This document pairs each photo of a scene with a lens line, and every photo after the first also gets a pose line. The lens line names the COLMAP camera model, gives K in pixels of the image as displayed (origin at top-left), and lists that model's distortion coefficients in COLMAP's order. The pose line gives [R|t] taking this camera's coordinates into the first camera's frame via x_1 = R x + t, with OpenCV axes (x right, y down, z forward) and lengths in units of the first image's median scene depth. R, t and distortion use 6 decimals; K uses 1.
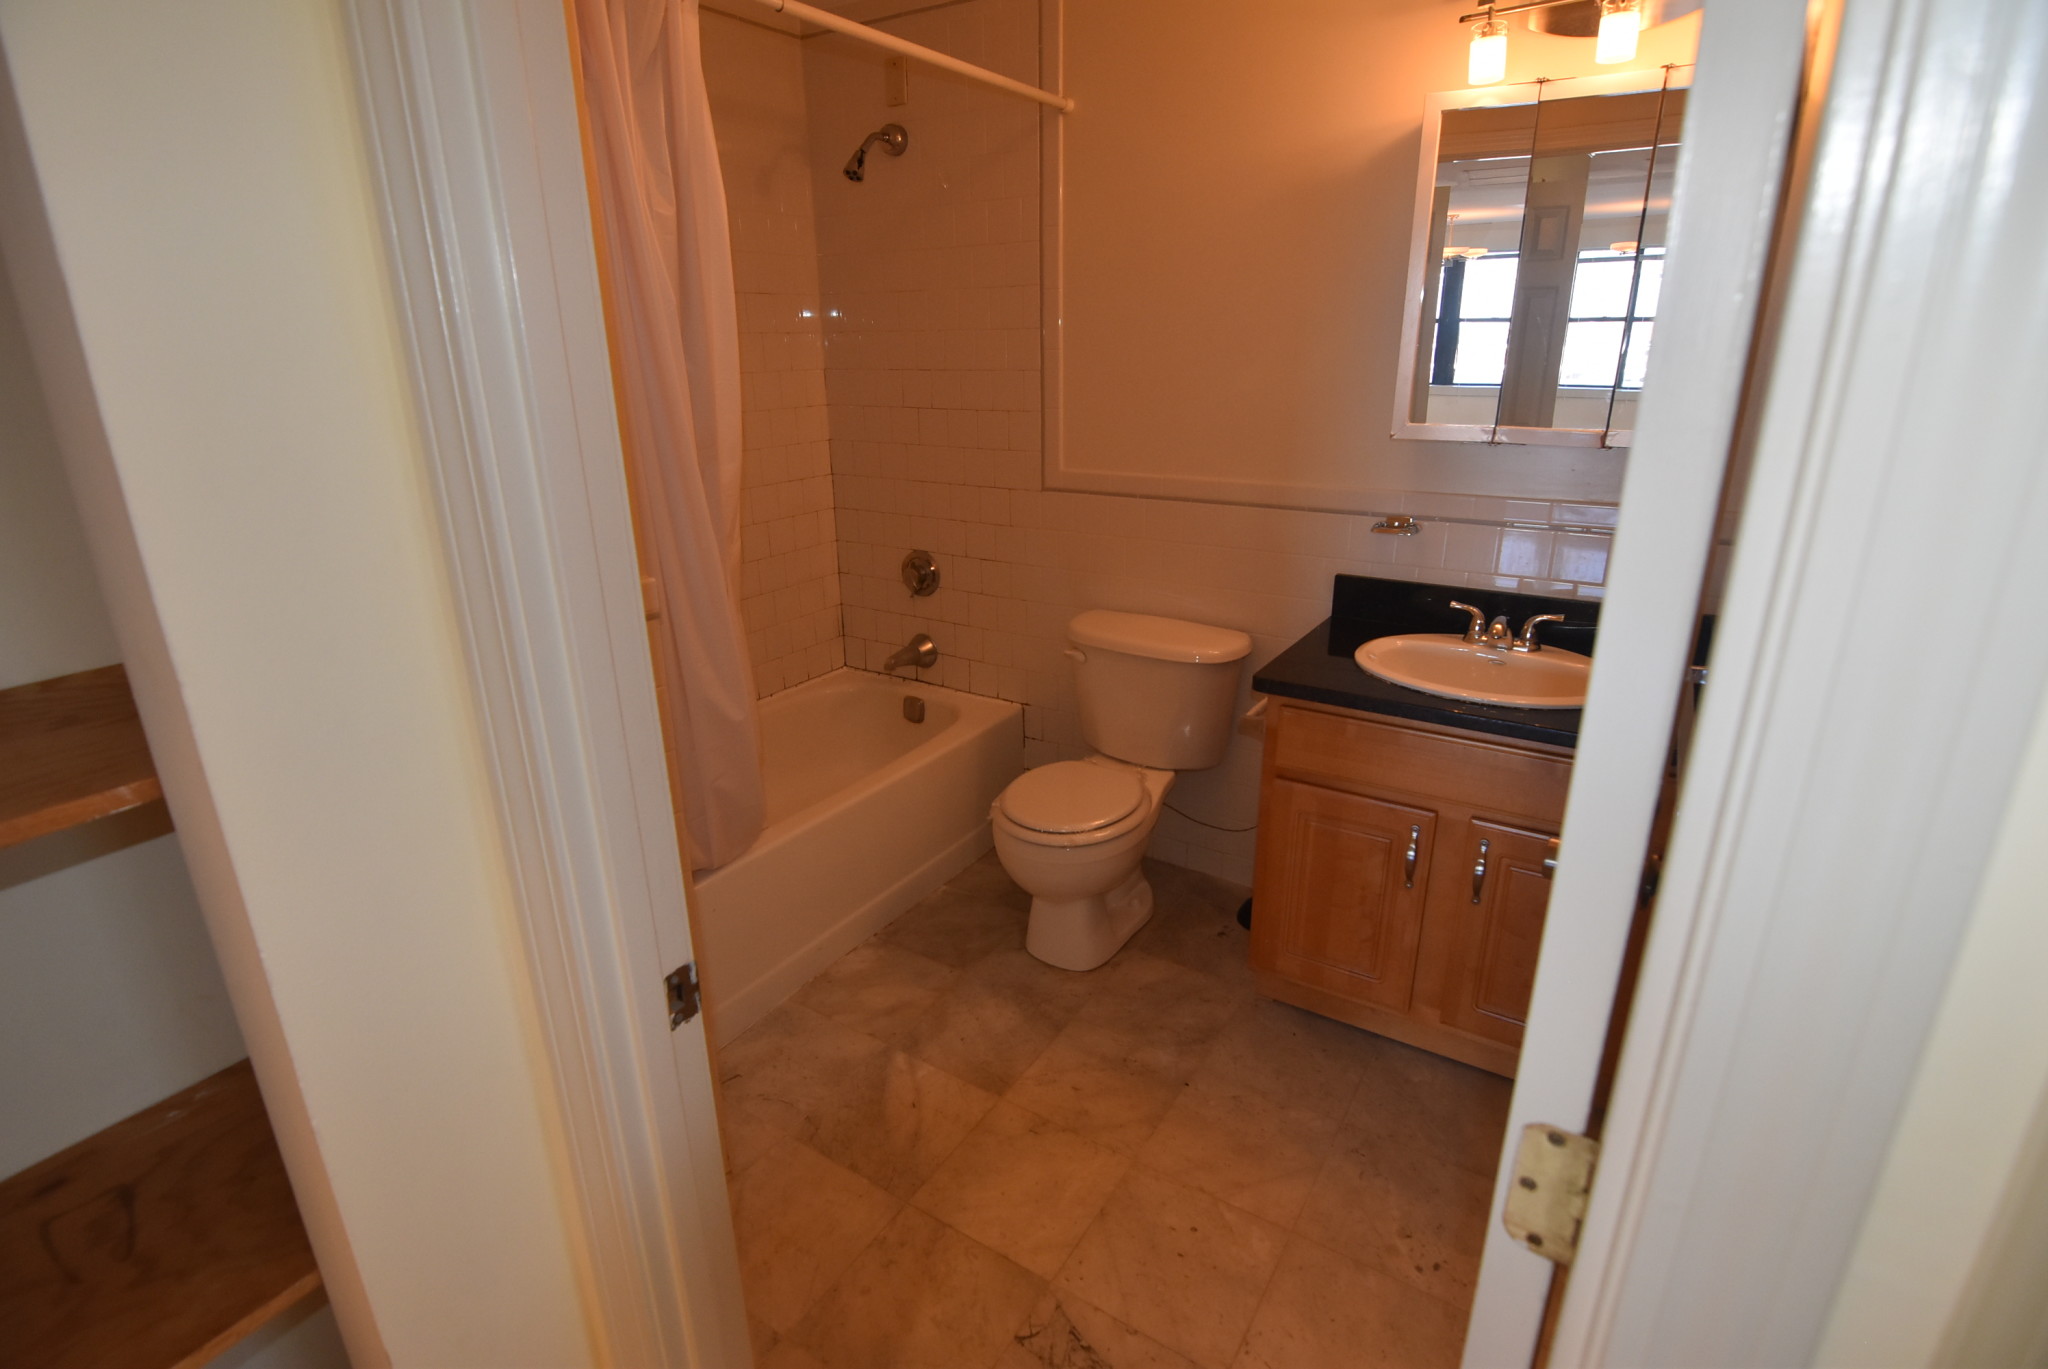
lens RADIAL K [[990.1, 0, 1022.8], [0, 990.1, 685.5], [0, 0, 1]] dist [-0.007071, -0.009469]
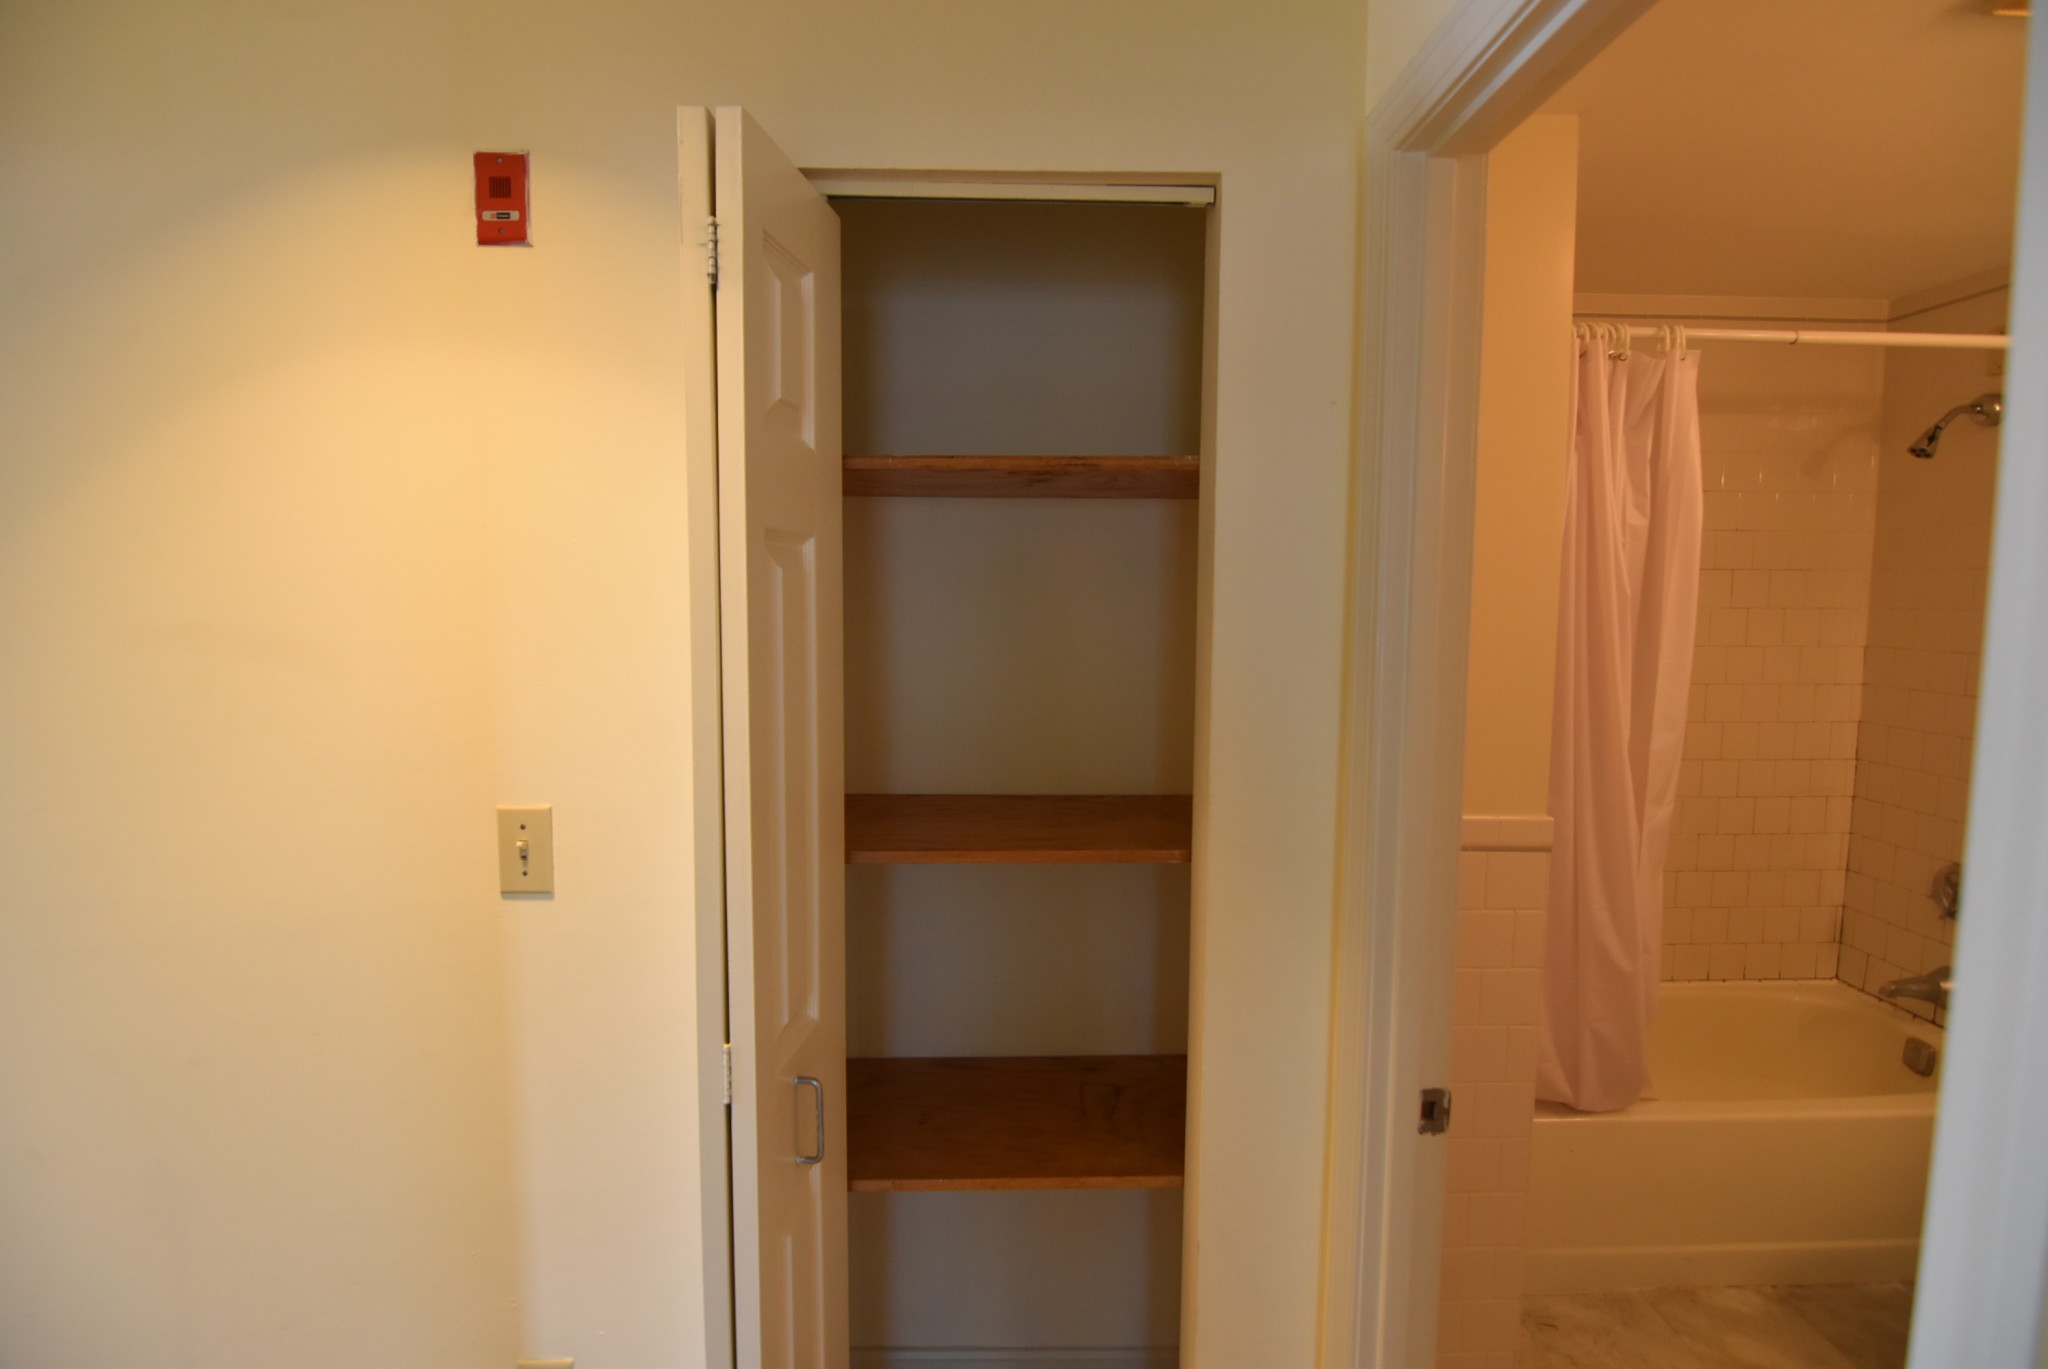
lens RADIAL K [[990.1, 0, 1022.0], [0, 990.1, 684.6], [0, 0, 1]] dist [-0.007071, -0.009469]
pose [[0.557896, 0.087319, -0.825305, 0.135823], [-0.279696, 0.956055, -0.087919, 0.011299], [0.781359, 0.279884, 0.557801, -0.117639]]
